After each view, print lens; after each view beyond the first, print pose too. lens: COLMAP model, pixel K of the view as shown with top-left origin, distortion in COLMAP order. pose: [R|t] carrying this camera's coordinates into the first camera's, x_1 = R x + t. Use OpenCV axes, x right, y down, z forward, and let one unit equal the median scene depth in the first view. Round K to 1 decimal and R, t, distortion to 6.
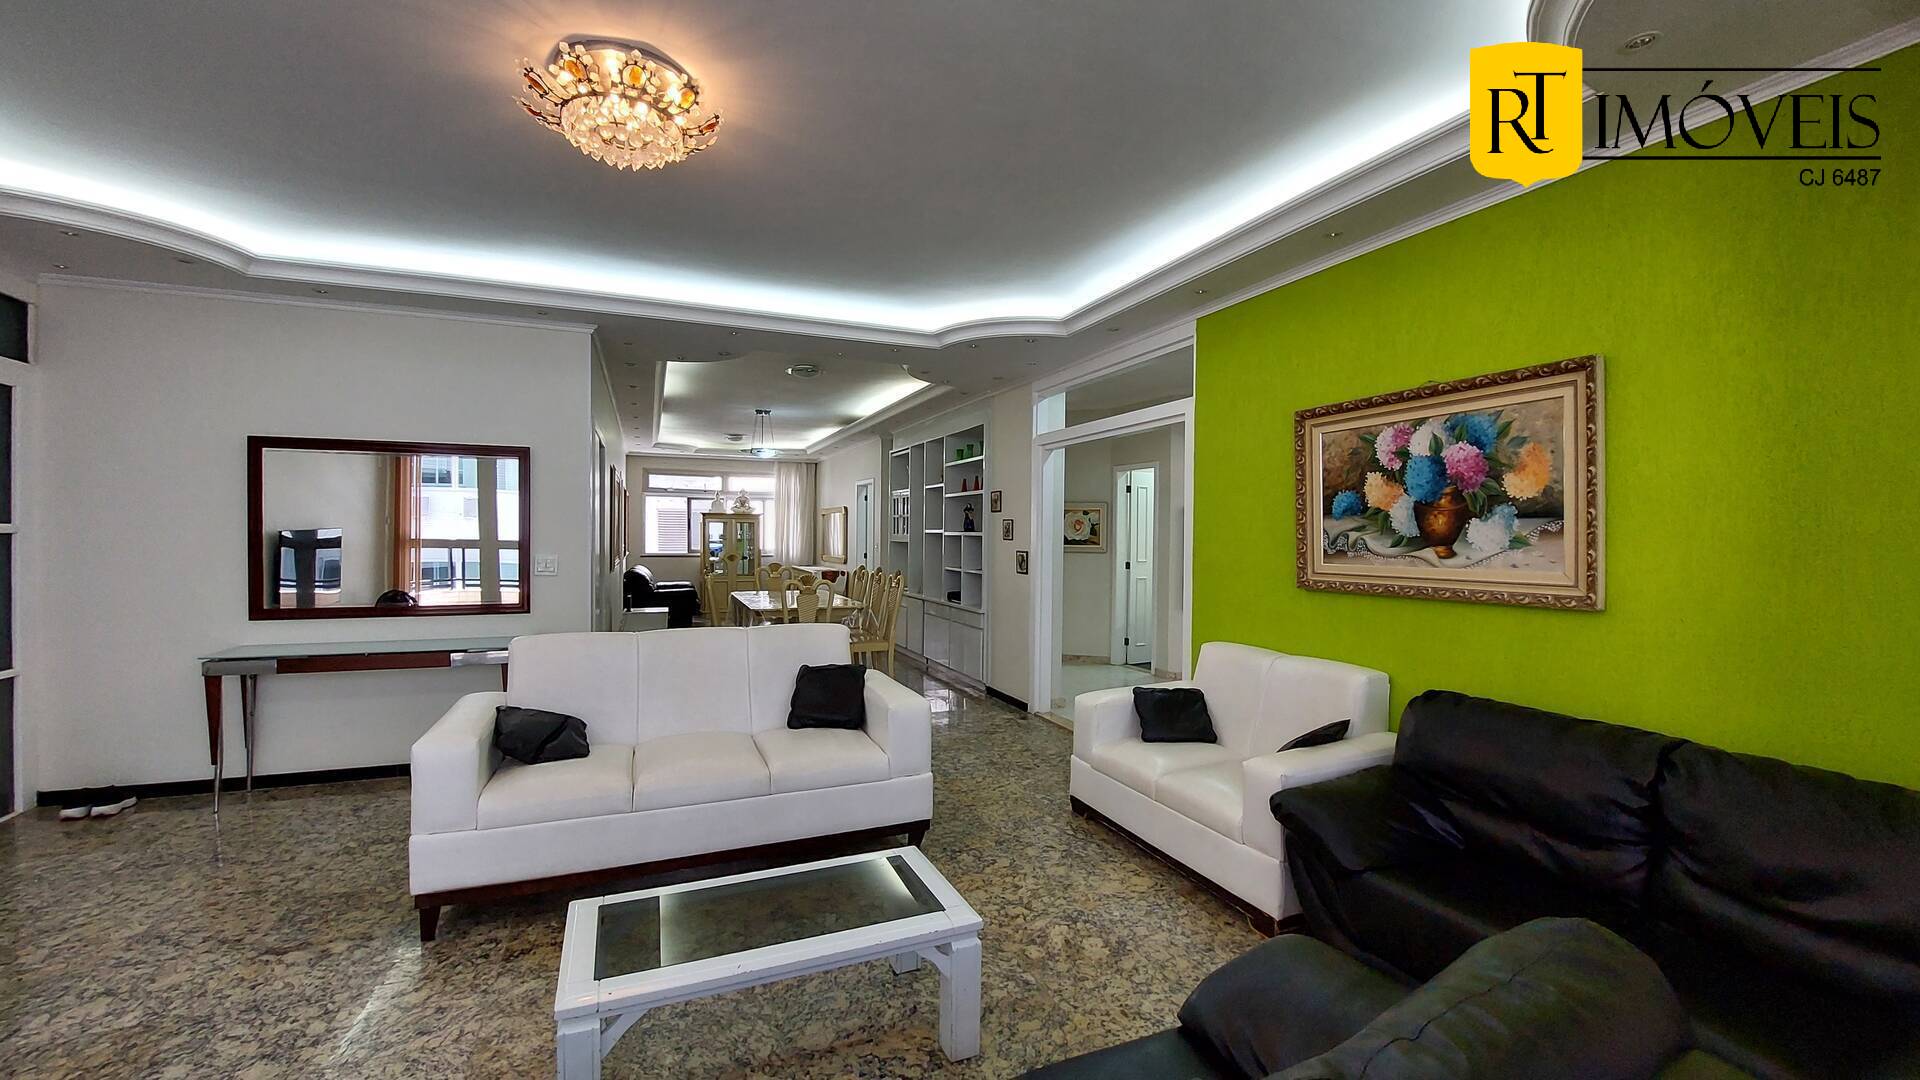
lens RADIAL K [[759.4, 0, 963.9], [0, 759.4, 542.6], [0, 0, 1]] dist [-0.014694, -0.000162]
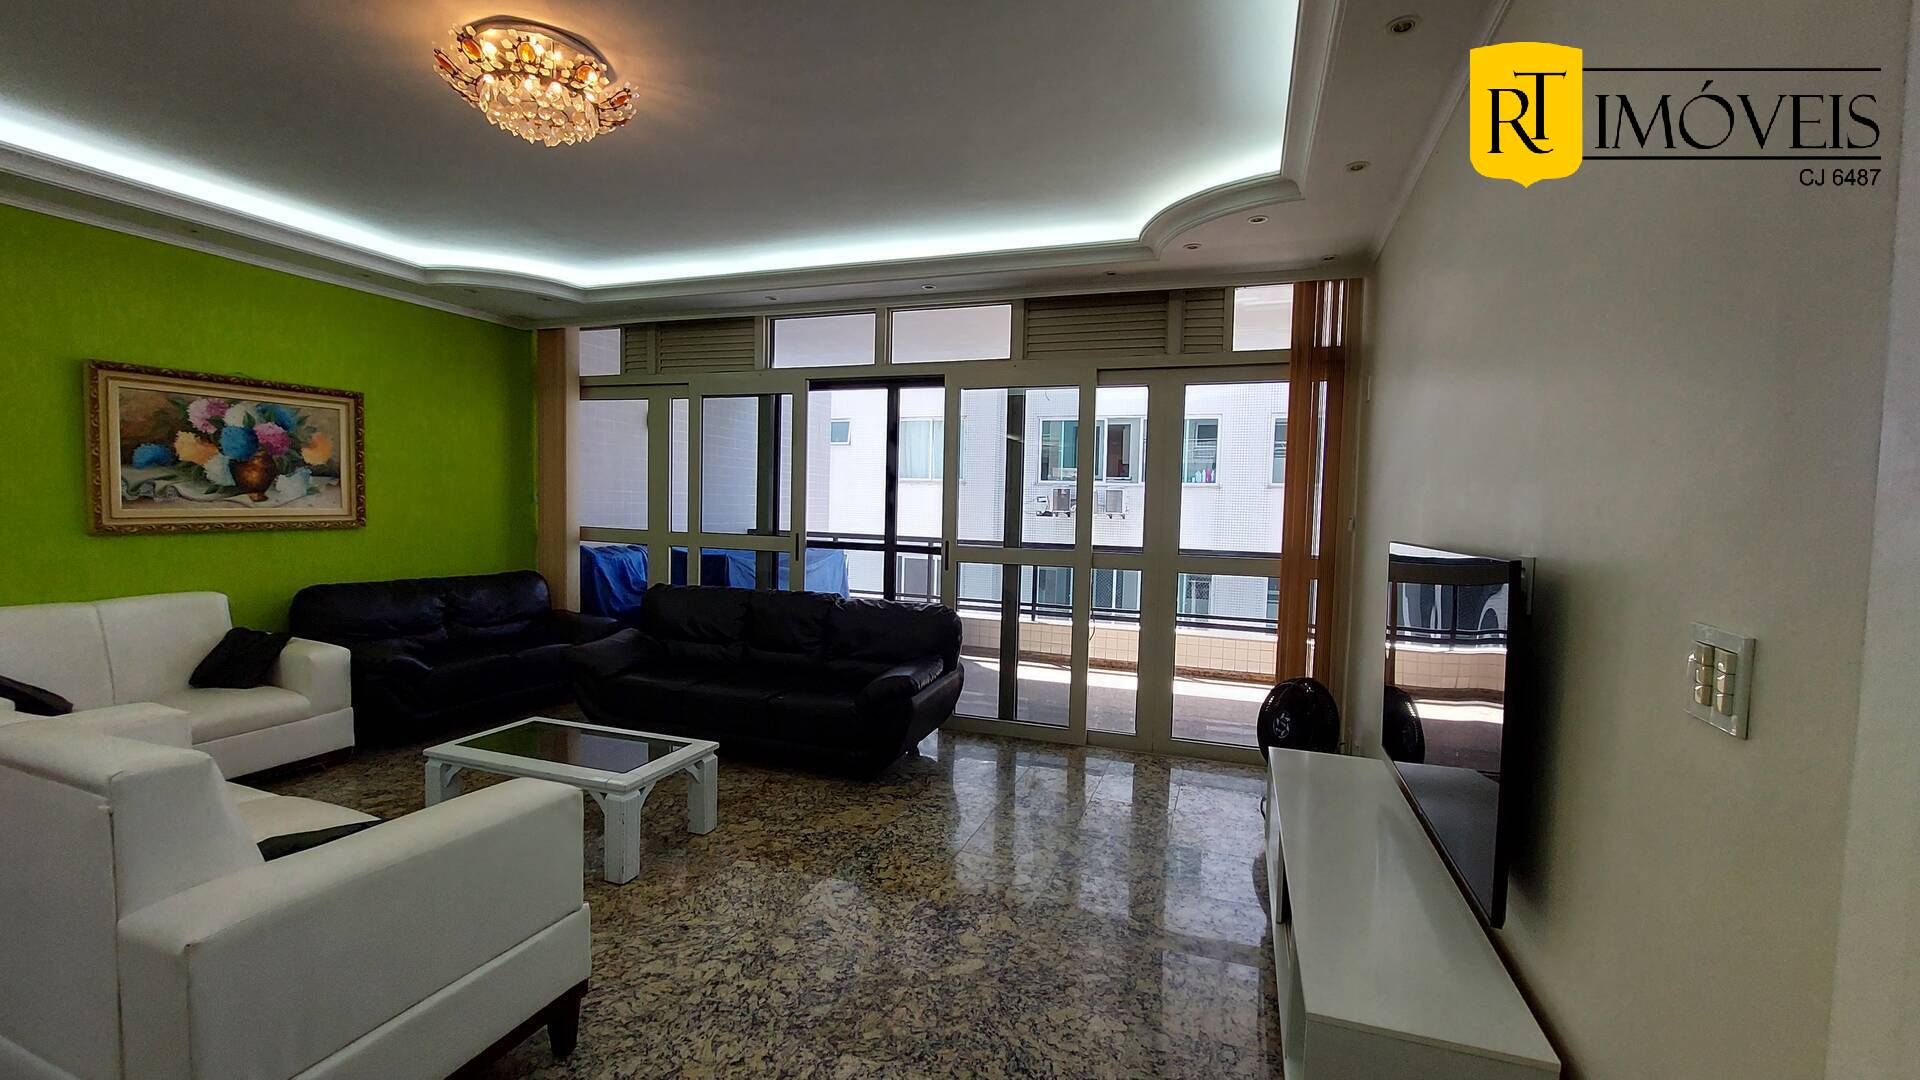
lens RADIAL K [[774.3, 0, 967.4], [0, 774.3, 545.0], [0, 0, 1]] dist [-0.031121, 0.005347]
pose [[-0.733778, -0.062897, 0.676472, -1.267477], [-0.023588, 0.997464, 0.067155, -0.023767], [-0.678980, 0.033320, -0.733400, 1.085292]]
